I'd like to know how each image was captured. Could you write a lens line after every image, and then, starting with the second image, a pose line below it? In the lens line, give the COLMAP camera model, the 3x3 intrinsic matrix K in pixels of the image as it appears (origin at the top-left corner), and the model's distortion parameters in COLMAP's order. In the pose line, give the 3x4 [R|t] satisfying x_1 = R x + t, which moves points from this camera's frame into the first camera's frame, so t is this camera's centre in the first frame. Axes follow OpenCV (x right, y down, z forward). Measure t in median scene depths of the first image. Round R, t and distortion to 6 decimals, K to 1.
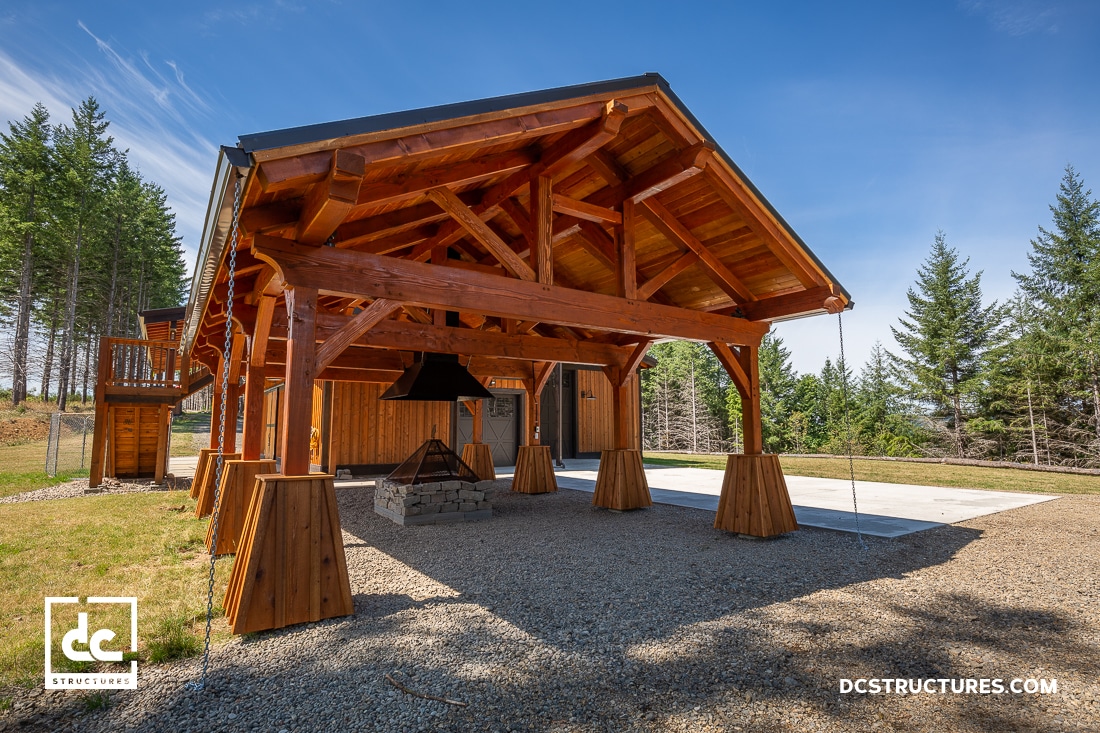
lens RADIAL K [[558.0, 0, 548.9], [0, 558.0, 366.5], [0, 0, 1]] dist [-0.006745, -0.001512]
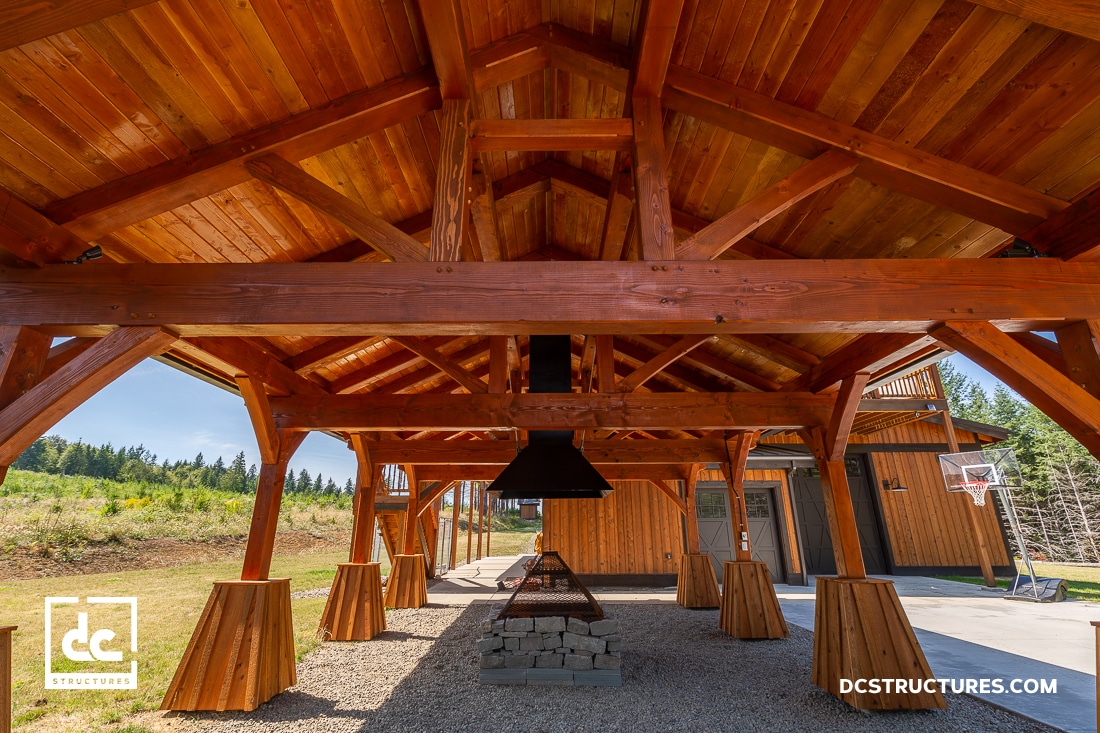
lens RADIAL K [[491.1, 0, 548.4], [0, 491.1, 365.4], [0, 0, 1]] dist [0.003867, -0.001201]
pose [[0.819174, -0.182702, -0.543668, 0.209940], [0.064916, 0.971351, -0.228613, 0.041920], [0.569860, 0.151981, 0.807565, 0.463456]]
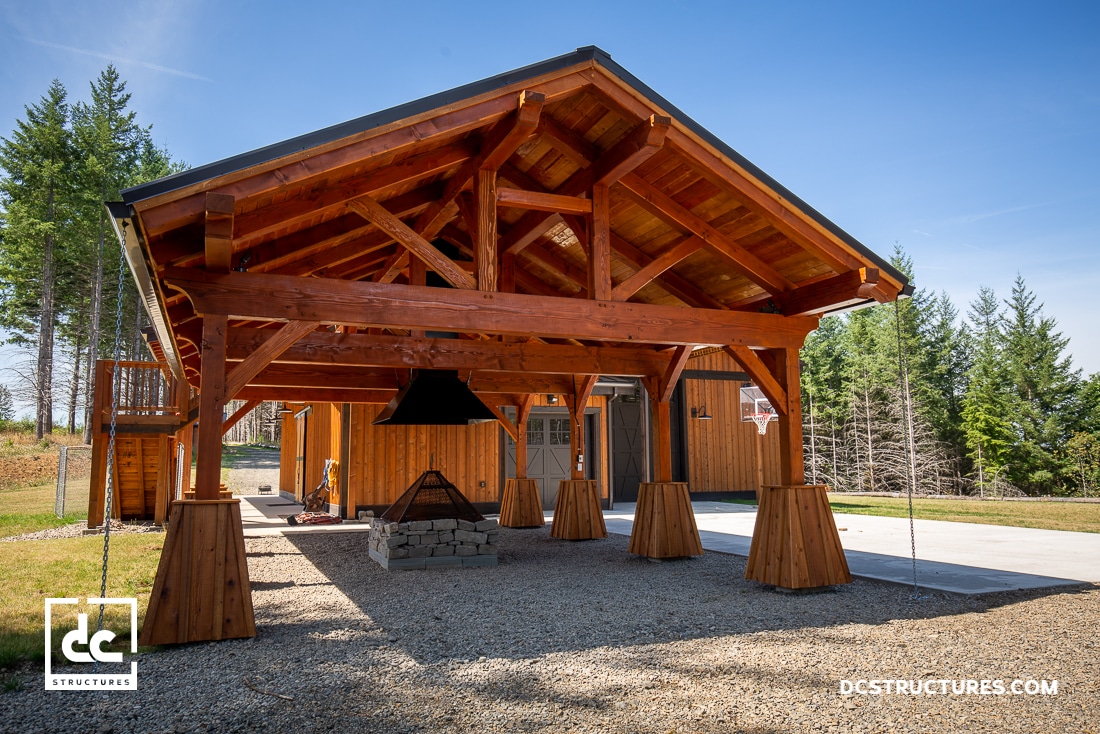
lens RADIAL K [[793.1, 0, 545.4], [0, 793.1, 365.0], [0, 0, 1]] dist [-0.002166, 0.004606]
pose [[0.978383, -0.032949, -0.204159, 0.227160], [0.030443, 0.999418, -0.015405, -0.005123], [0.204548, 0.008857, 0.978817, -0.147330]]
